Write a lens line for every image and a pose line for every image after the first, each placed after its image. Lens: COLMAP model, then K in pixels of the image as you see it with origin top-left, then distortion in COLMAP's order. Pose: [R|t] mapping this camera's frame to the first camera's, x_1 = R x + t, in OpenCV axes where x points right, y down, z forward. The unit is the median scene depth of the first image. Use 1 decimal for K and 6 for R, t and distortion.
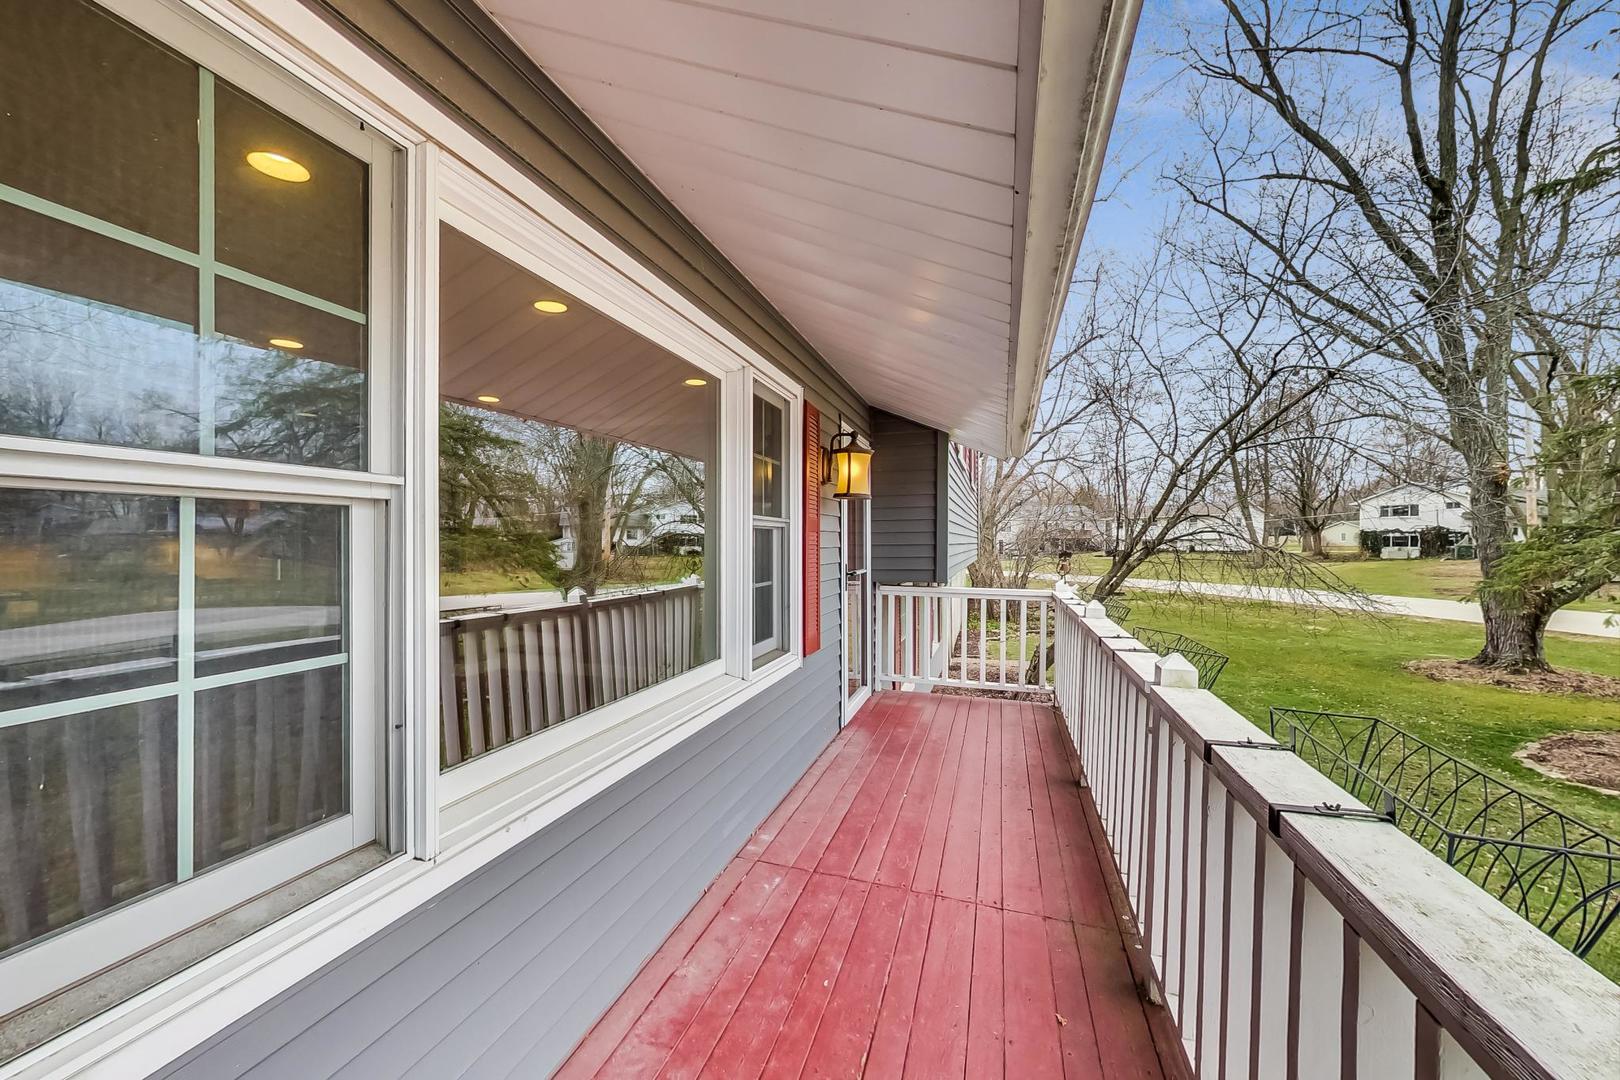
lens RADIAL K [[624.1, 0, 810.0], [0, 624.1, 540.0], [0, 0, 1]] dist [0.000185, -0.000202]
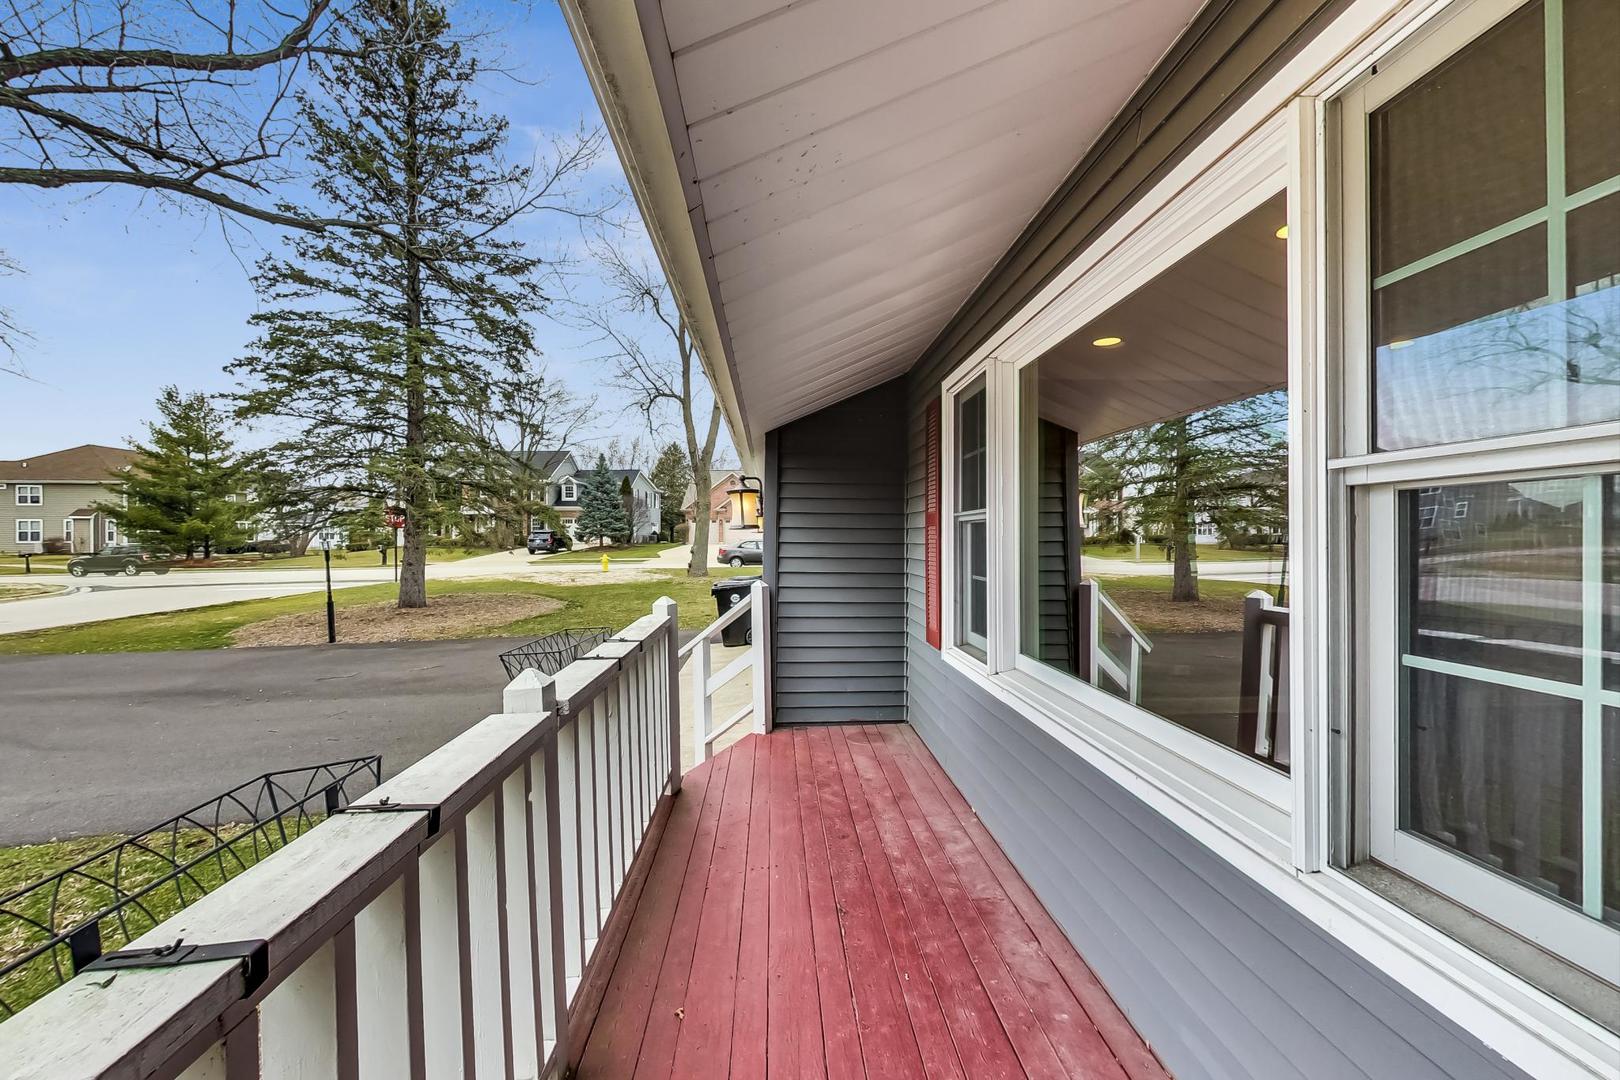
lens RADIAL K [[624.1, 0, 810.0], [0, 624.1, 540.0], [0, 0, 1]] dist [0.000185, -0.000202]
pose [[-0.937610, 0.005459, -0.347646, 0.503575], [0.006161, 0.999981, -0.000914, 0.011706], [0.347635, -0.002998, -0.937625, 1.846109]]
